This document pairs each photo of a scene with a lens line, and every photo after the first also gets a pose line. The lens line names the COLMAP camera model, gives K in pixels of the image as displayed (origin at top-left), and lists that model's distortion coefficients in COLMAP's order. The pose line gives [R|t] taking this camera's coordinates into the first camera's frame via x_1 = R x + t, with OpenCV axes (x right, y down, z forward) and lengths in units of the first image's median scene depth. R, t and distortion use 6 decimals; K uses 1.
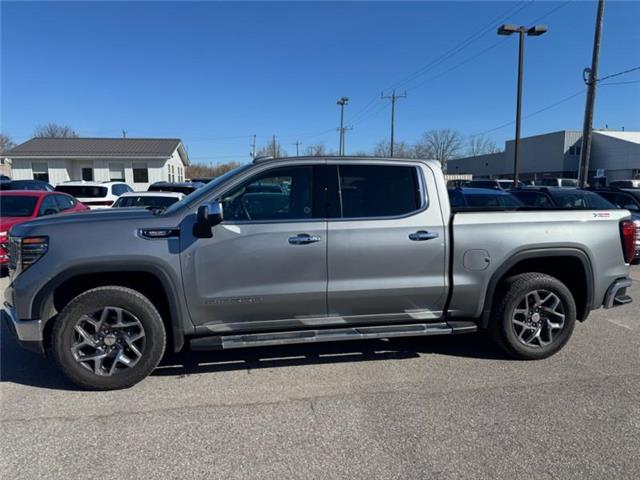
lens RADIAL K [[503.4, 0, 320.5], [0, 503.4, 239.2], [0, 0, 1]] dist [-0.000459, 0.005433]
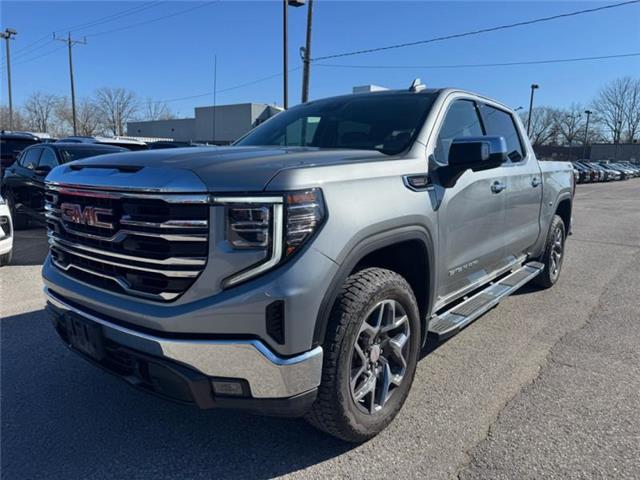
lens RADIAL K [[503.4, 0, 318.4], [0, 503.4, 238.2], [0, 0, 1]] dist [-0.000459, 0.005433]
pose [[0.754532, -0.067972, 0.652733, -0.127740], [0.030260, 0.997167, 0.068861, 0.002096], [-0.655565, -0.032206, 0.754452, 0.086883]]
